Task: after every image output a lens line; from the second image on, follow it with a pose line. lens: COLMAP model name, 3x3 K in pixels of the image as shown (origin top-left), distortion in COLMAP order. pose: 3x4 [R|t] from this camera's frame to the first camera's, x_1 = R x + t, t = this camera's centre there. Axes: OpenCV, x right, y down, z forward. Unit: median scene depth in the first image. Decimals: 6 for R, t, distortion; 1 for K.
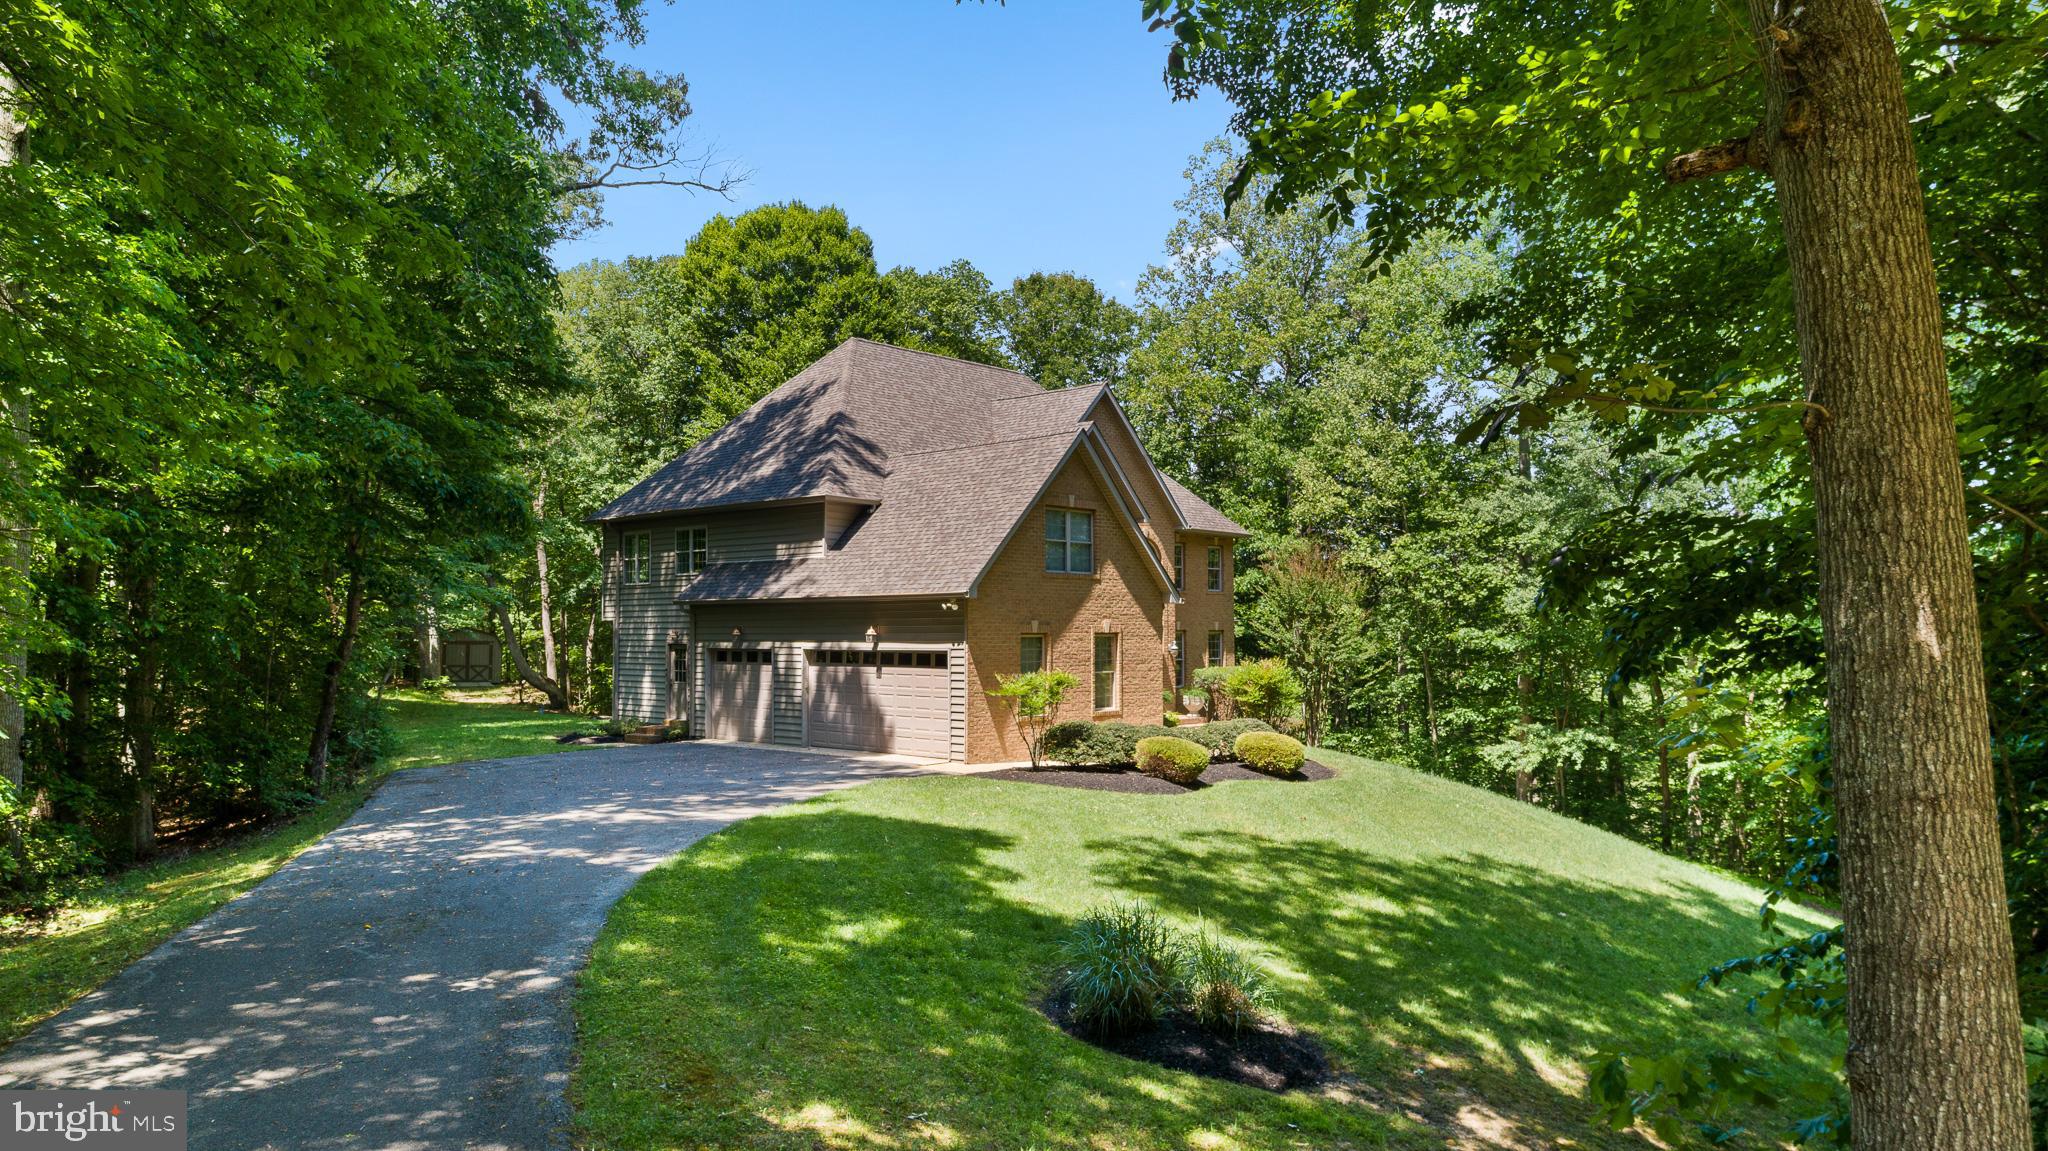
lens RADIAL K [[1368.2, 0, 1024.0], [0, 1368.2, 575.5], [0, 0, 1]] dist [-0.017116, 0.002008]
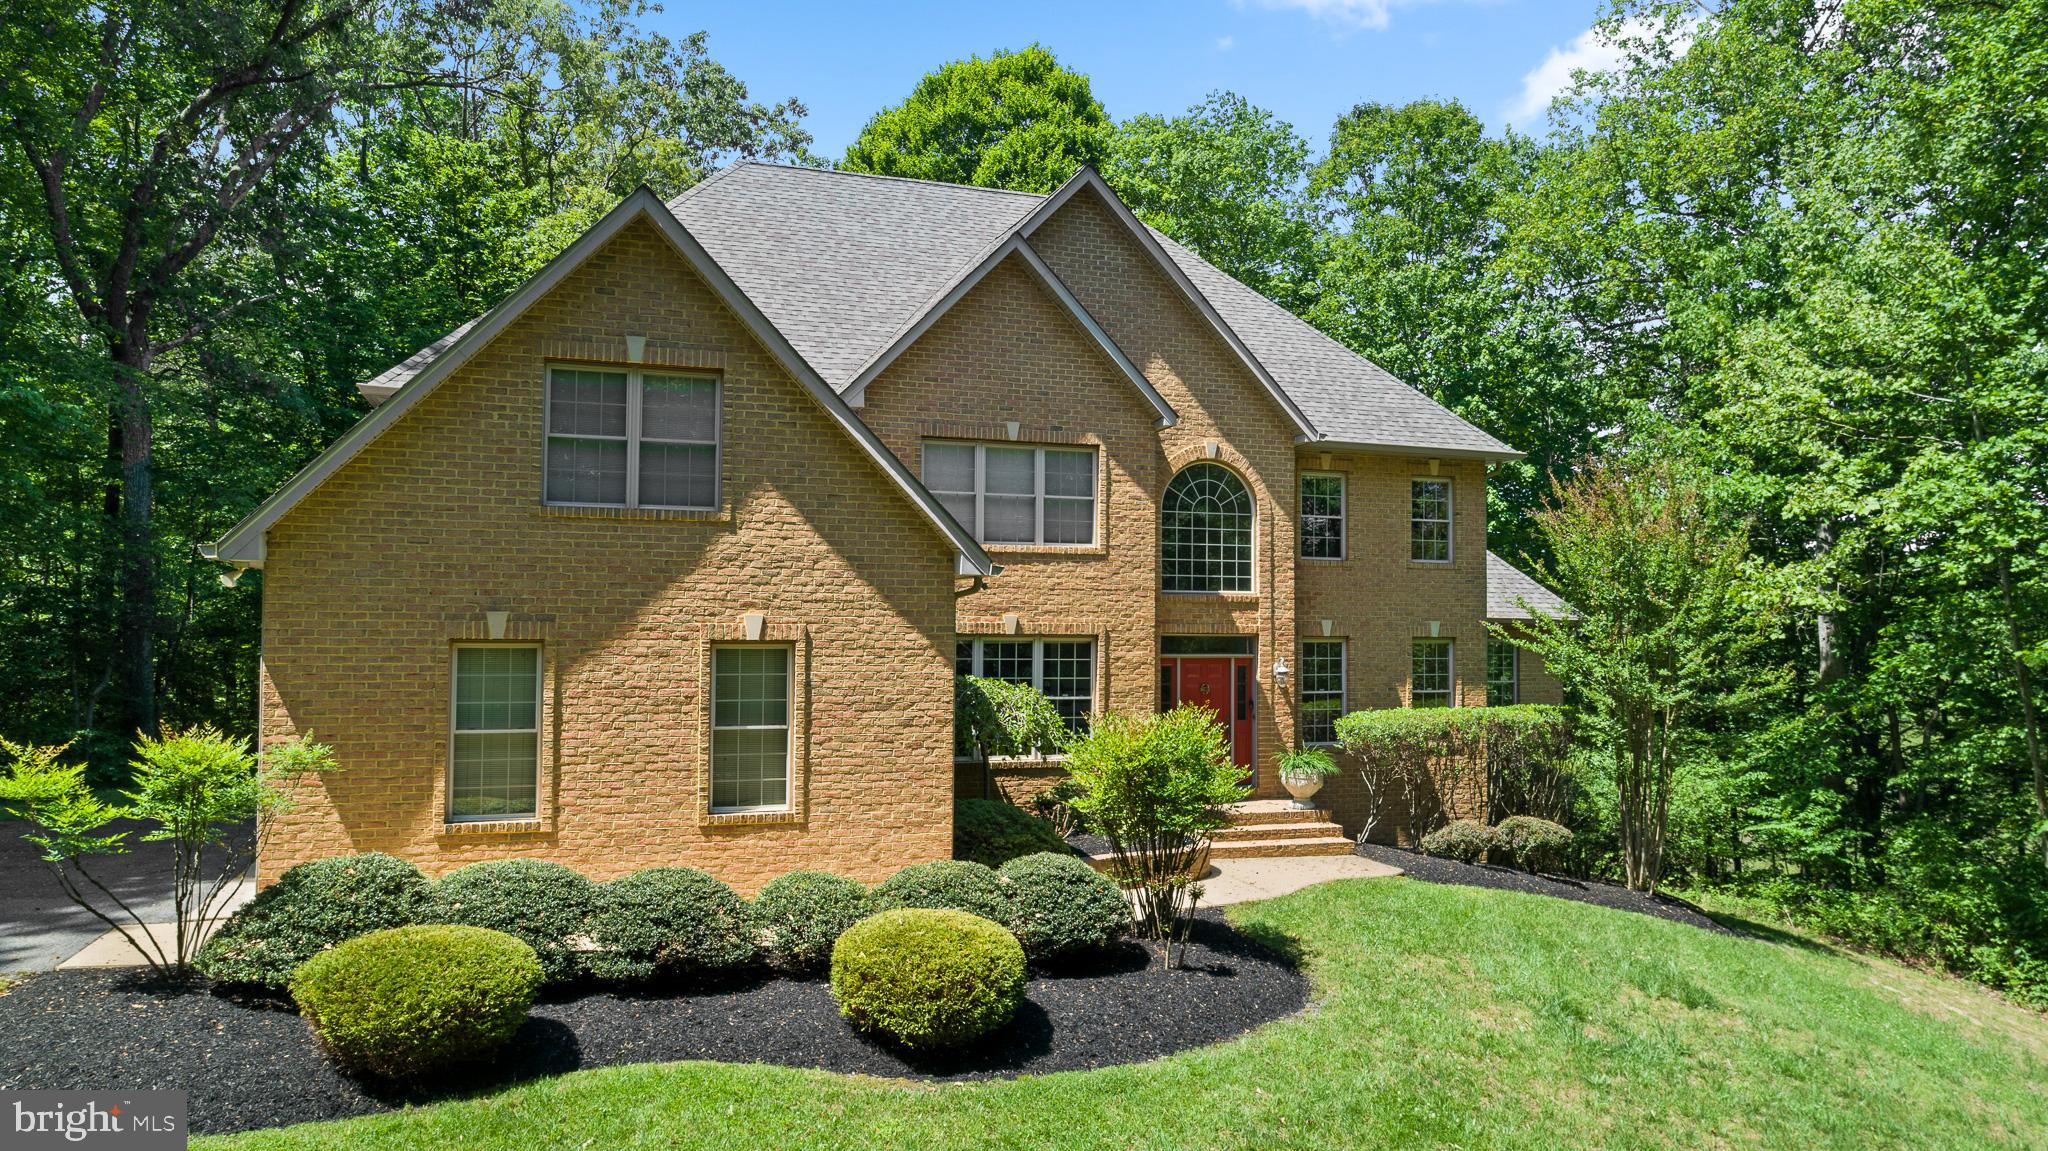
lens RADIAL K [[1368.2, 0, 1024.0], [0, 1368.2, 575.5], [0, 0, 1]] dist [-0.017116, 0.002008]
pose [[0.875567, -0.012617, -0.482932, 0.298989], [0.011388, 0.999920, -0.005477, 0.019966], [0.482962, -0.000704, 0.875641, 0.544508]]
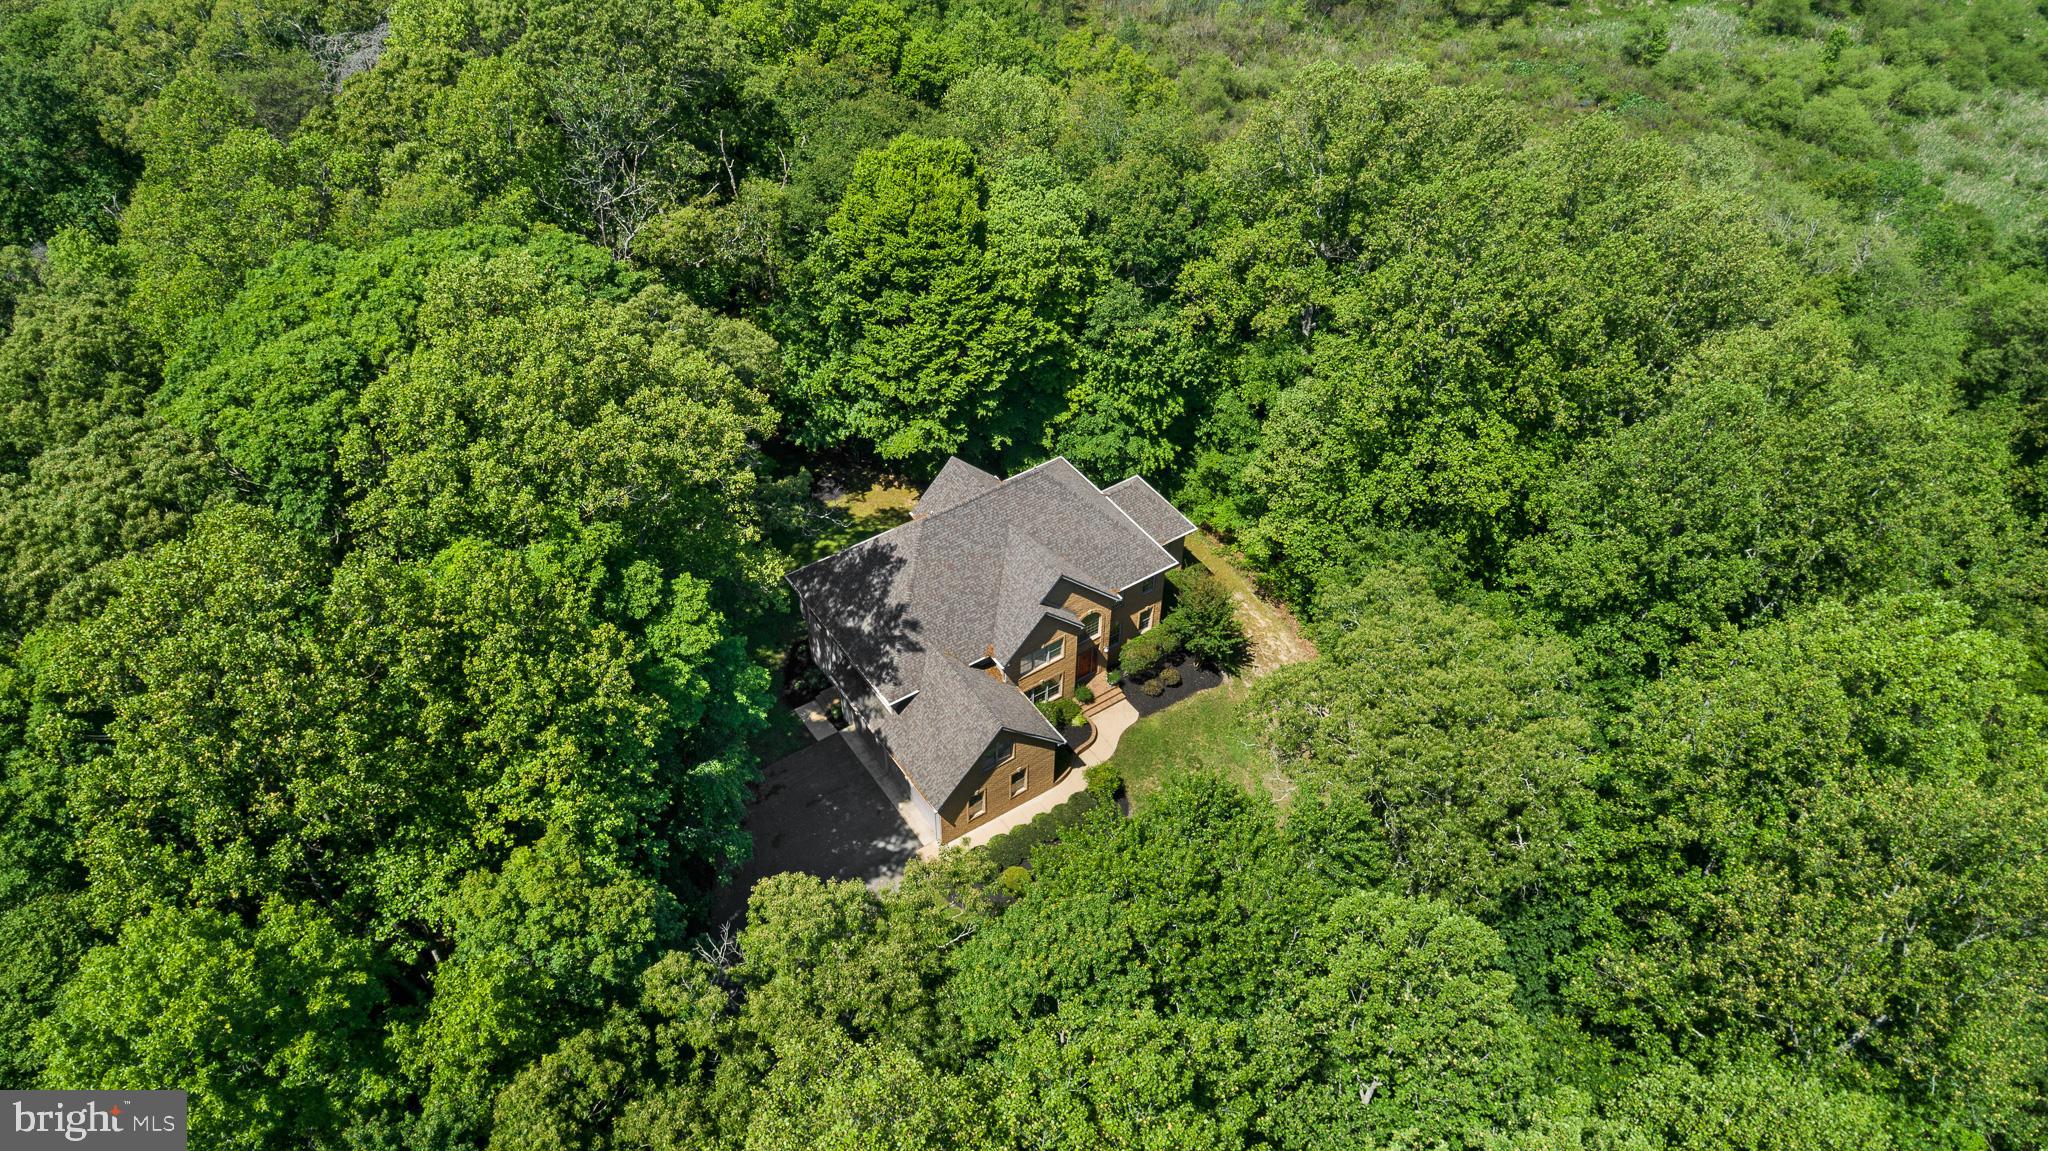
lens RADIAL K [[1368.2, 0, 1024.0], [0, 1368.2, 575.5], [0, 0, 1]] dist [-0.017116, 0.002008]
pose [[0.971962, 0.168171, -0.164342, 0.310827], [0.005604, 0.682152, 0.731189, -1.463125], [0.235071, -0.711609, 0.662083, -0.171731]]
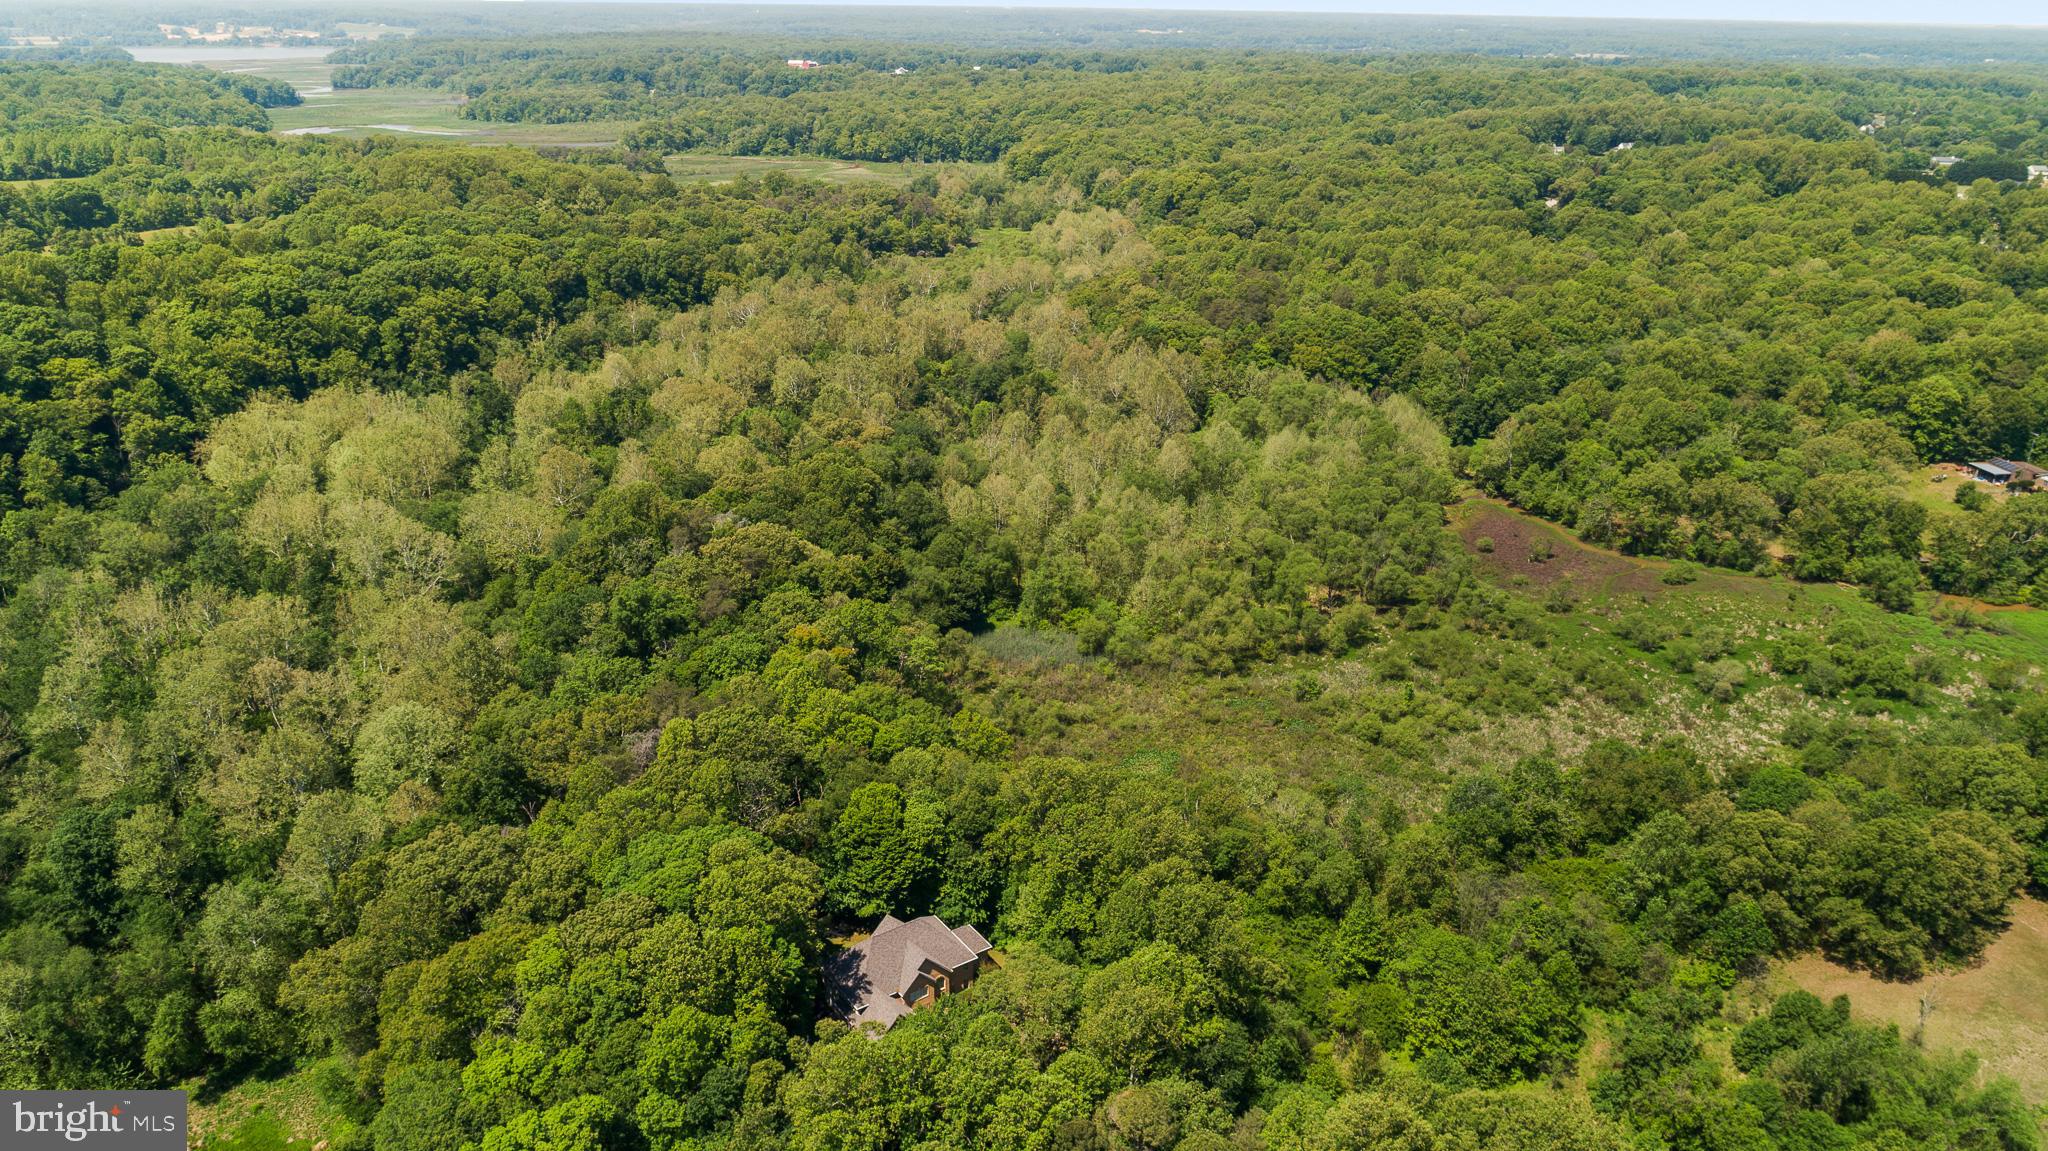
lens RADIAL K [[1364.1, 0, 1024.0], [0, 1364.1, 575.5], [0, 0, 1]] dist [-0.024803, 0.000171]
pose [[0.974629, 0.095547, -0.202410, 1.198370], [0.001187, 0.902090, 0.431546, -3.313192], [0.223825, -0.420837, 0.879090, -2.410374]]
